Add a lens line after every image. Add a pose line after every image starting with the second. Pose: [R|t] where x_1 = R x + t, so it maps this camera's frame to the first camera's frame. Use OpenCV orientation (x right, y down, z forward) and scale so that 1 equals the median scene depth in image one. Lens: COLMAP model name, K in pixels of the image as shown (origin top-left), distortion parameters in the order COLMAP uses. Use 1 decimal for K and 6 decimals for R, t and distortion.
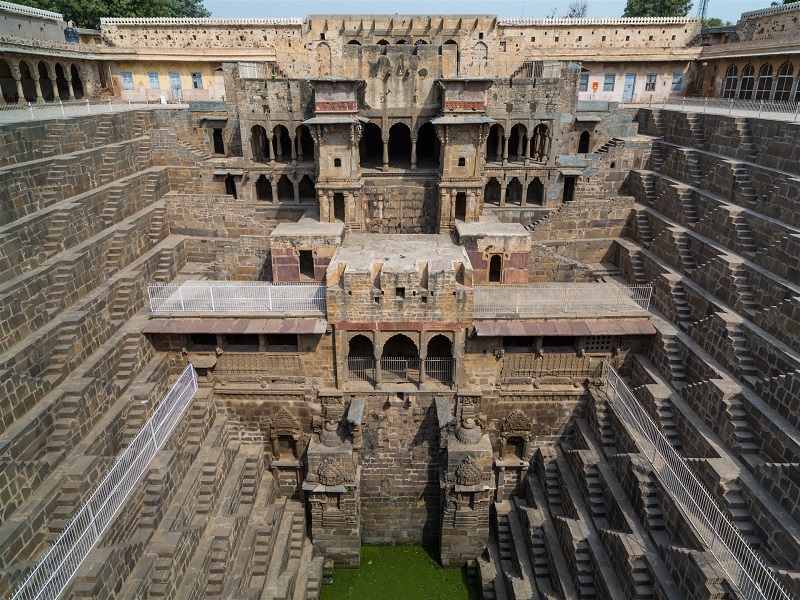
lens RADIAL K [[542.8, 0, 398.1], [0, 542.8, 302.8], [0, 0, 1]] dist [-0.001356, -0.000112]
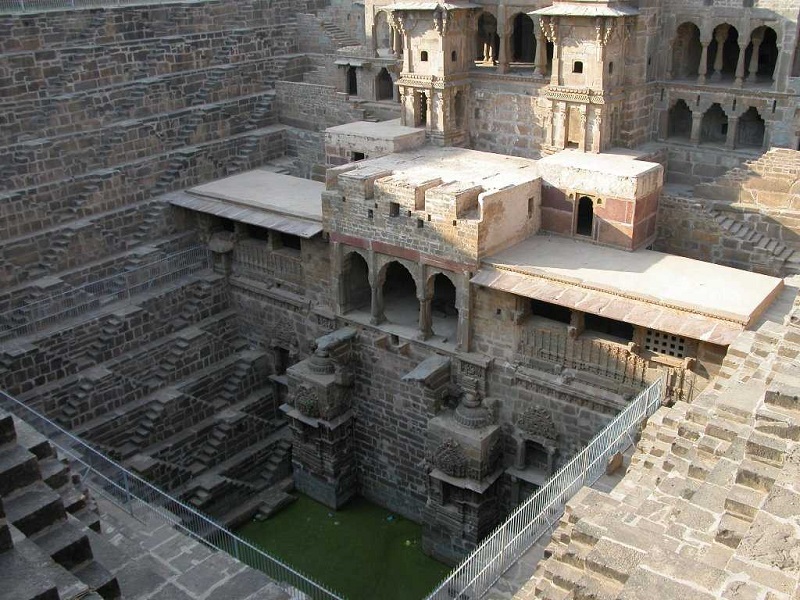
lens RADIAL K [[845.1, 0, 399.8], [0, 845.1, 301.0], [0, 0, 1]] dist [-0.124329, 0.000000]
pose [[0.788011, 0.222165, -0.574179, 0.745247], [-0.216186, 0.973084, 0.079815, 0.011724], [0.576457, 0.061235, 0.814830, -0.042061]]
